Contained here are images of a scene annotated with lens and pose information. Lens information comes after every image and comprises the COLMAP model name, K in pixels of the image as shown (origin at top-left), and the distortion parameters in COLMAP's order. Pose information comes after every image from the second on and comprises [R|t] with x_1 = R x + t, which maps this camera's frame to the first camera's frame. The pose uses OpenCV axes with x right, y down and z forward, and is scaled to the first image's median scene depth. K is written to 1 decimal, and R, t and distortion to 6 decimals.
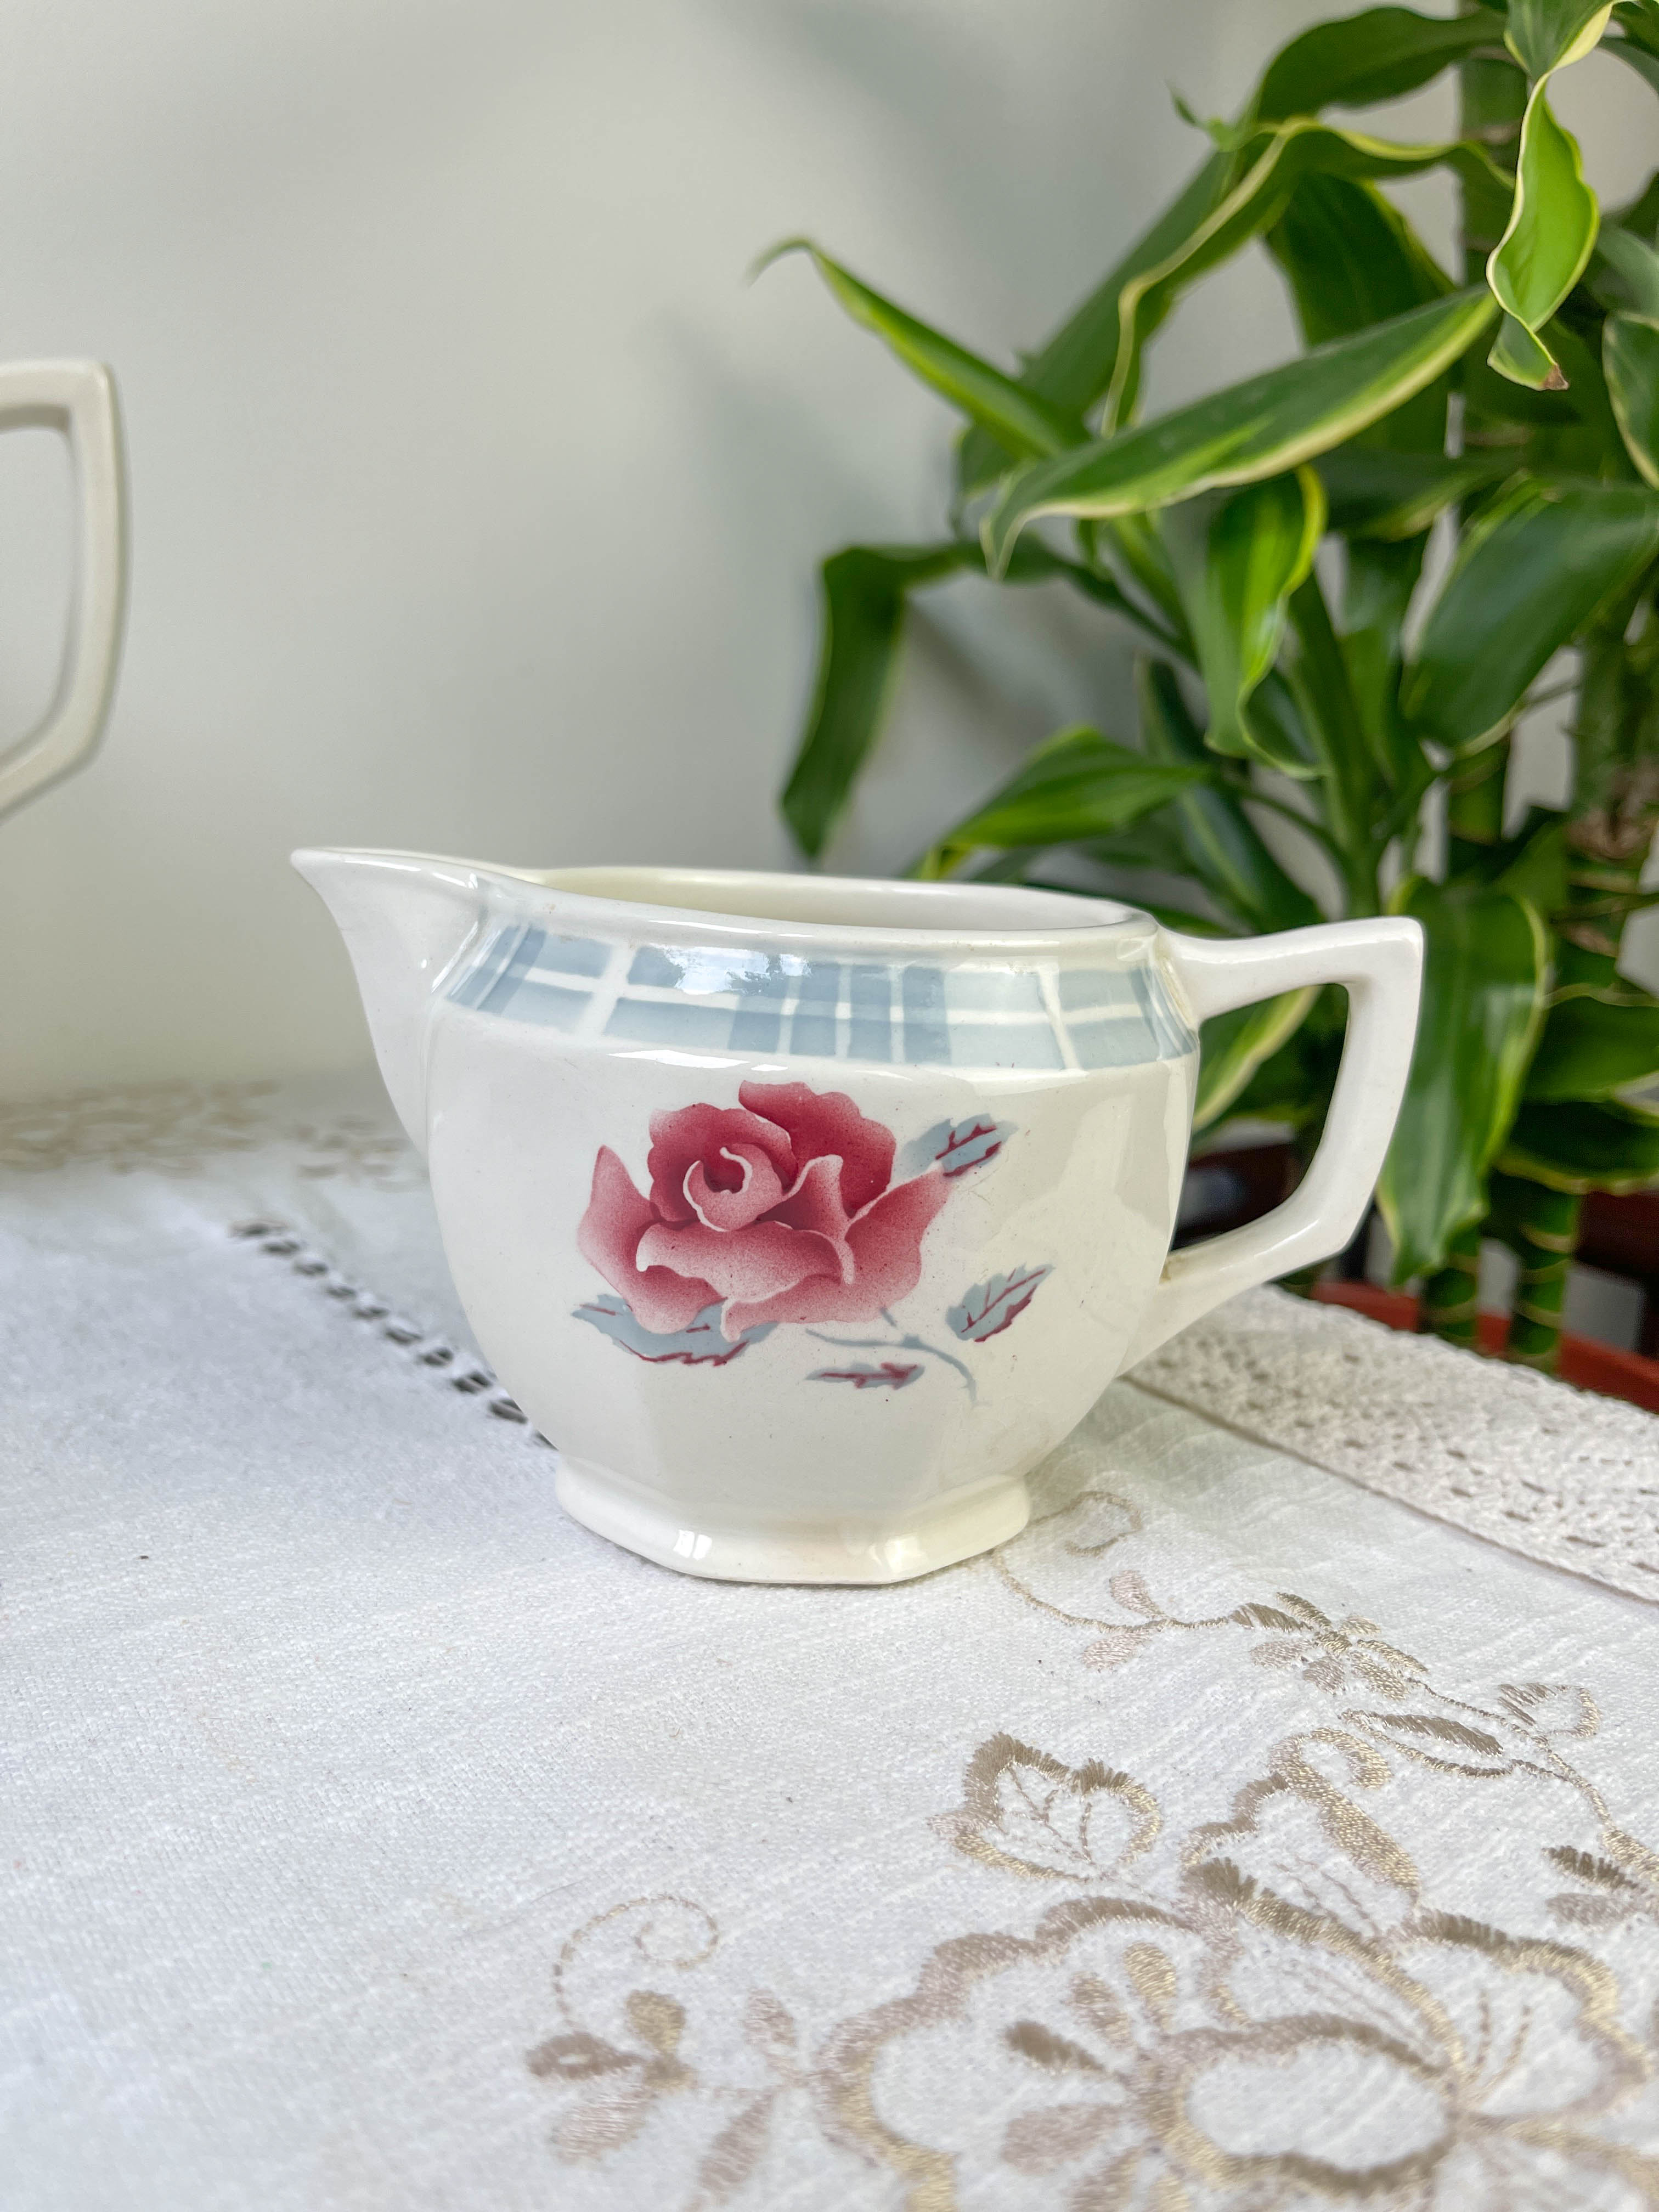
lens RADIAL K [[1660.3, 0, 825.6], [0, 1660.3, 1125.6], [0, 0, 1]] dist [0.056117, -0.097352]
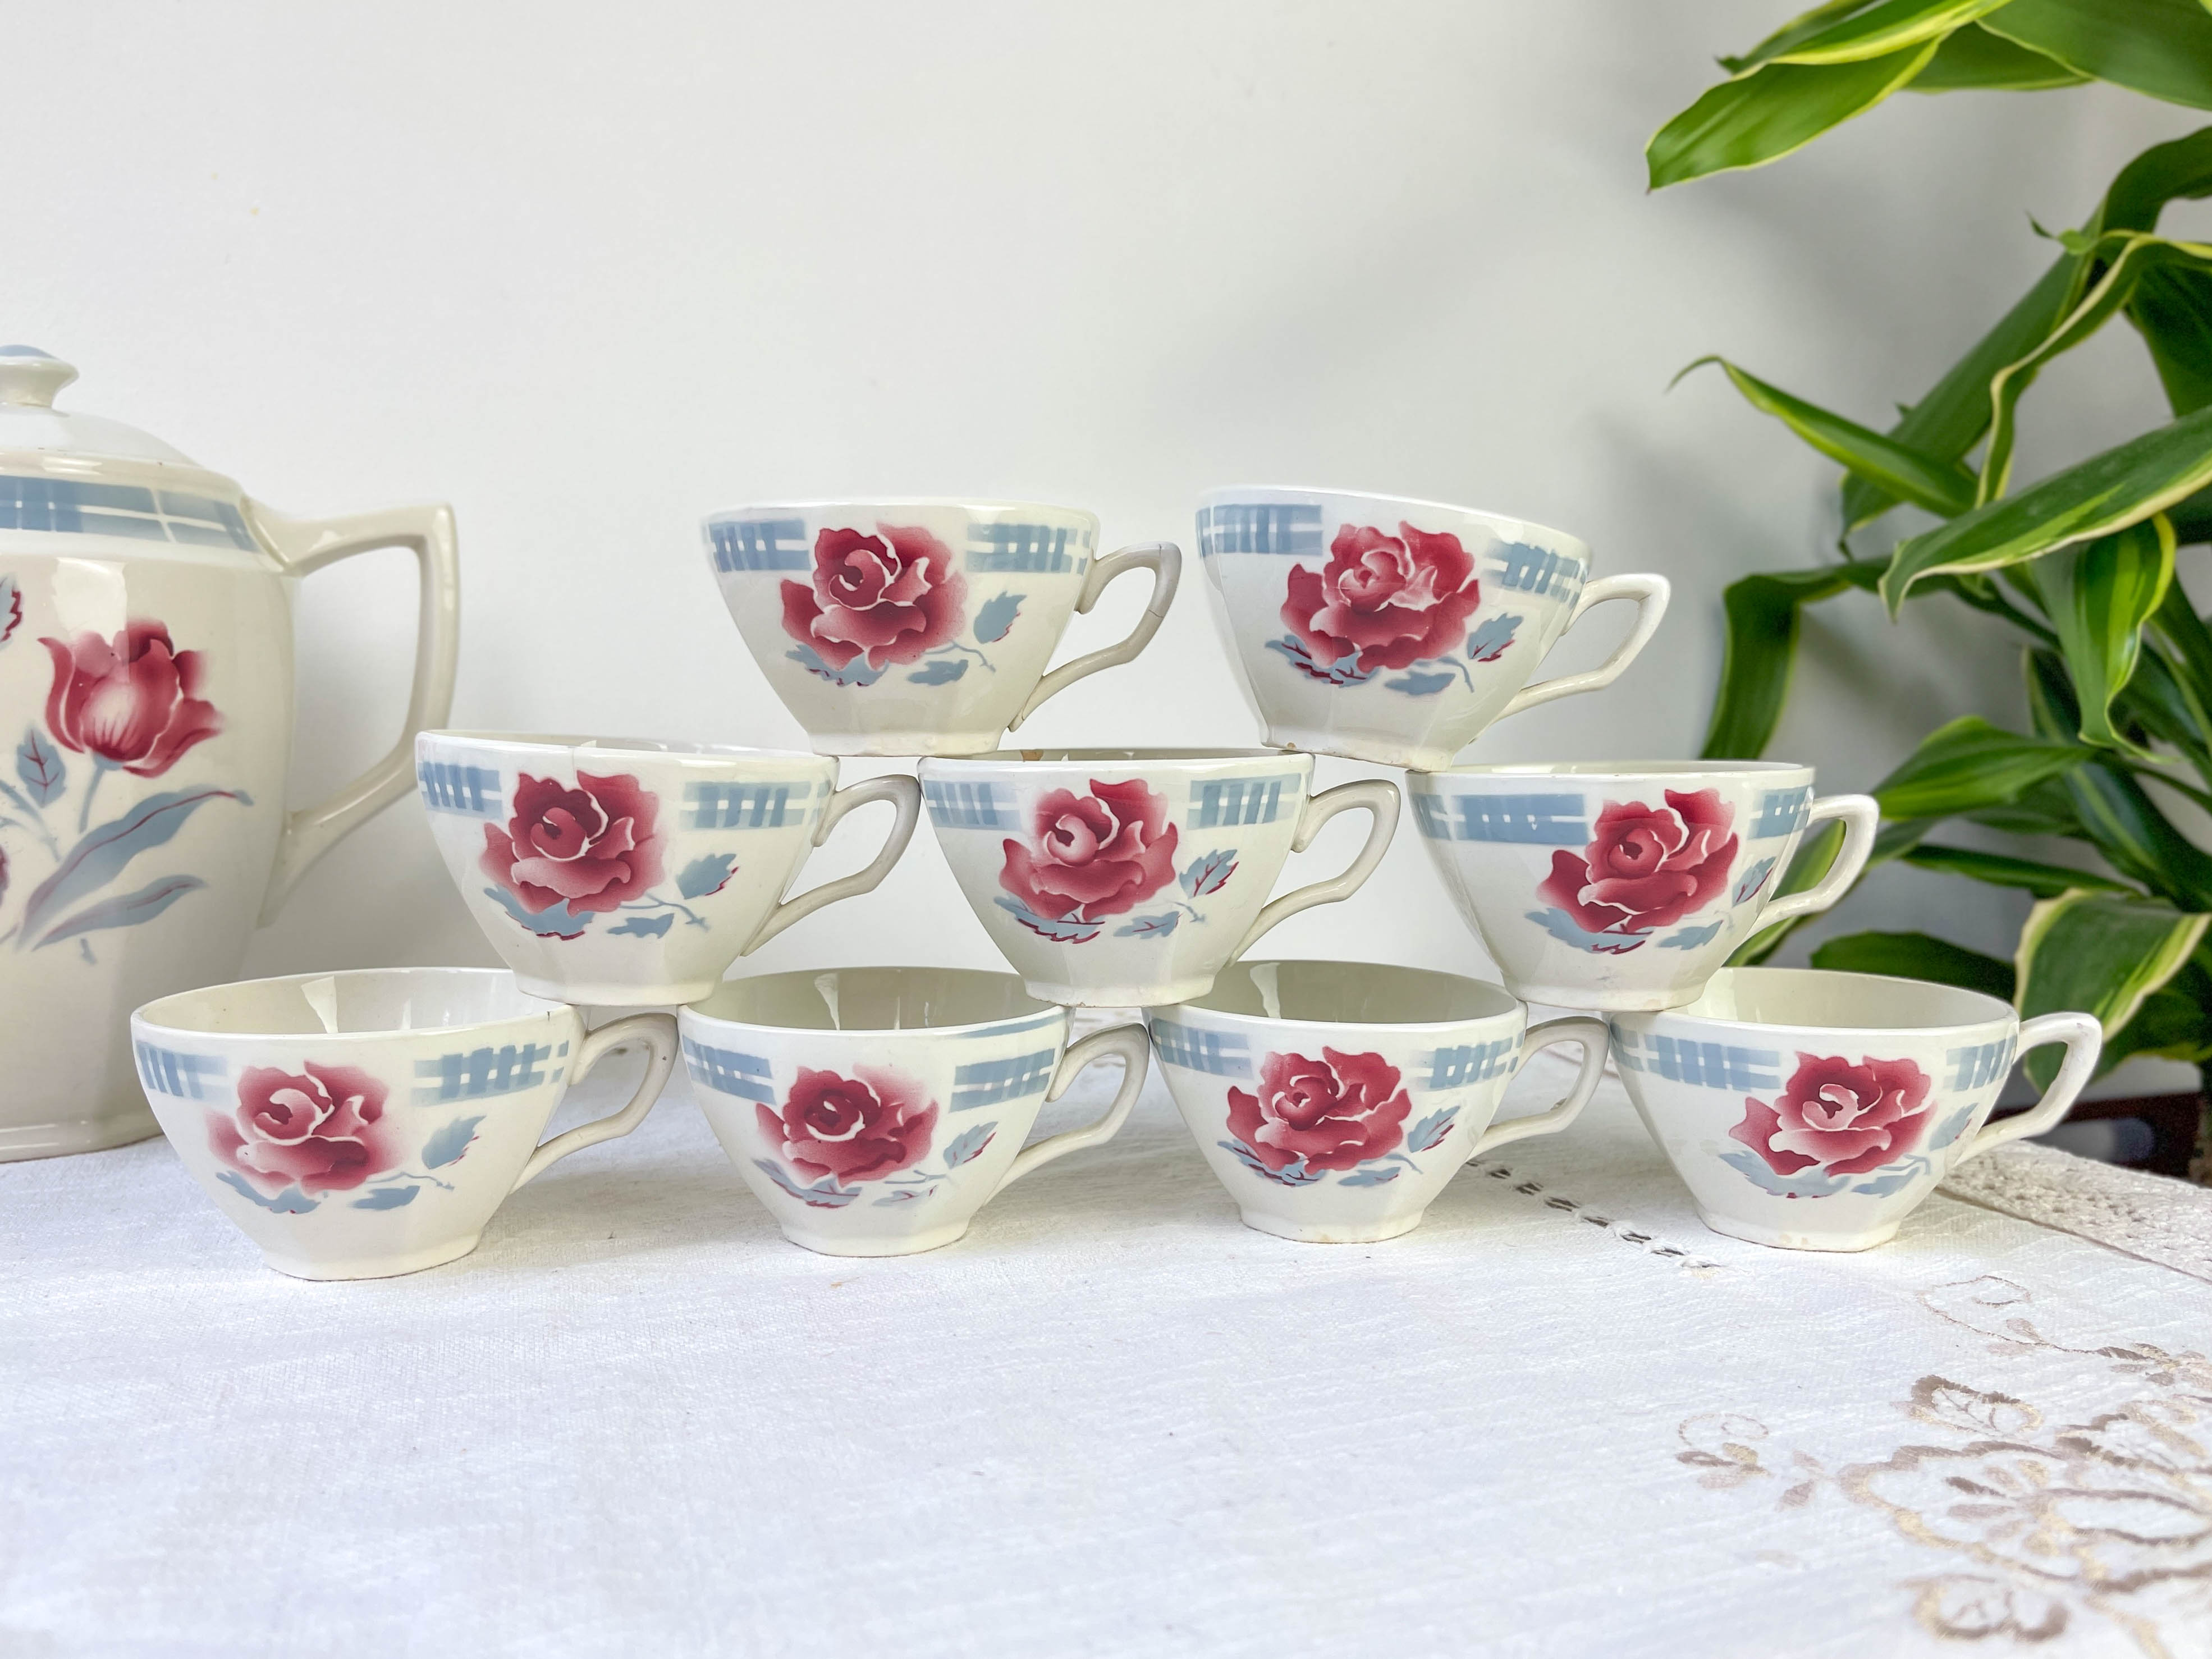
lens RADIAL K [[1597.2, 0, 1129.7], [0, 1597.2, 857.7], [0, 0, 1]] dist [0.067238, -0.113101]
pose [[0.945108, -0.012202, -0.326531, -0.088666], [-0.032829, 0.990700, -0.132042, 0.075320], [0.325106, 0.135513, 0.935918, -0.601167]]
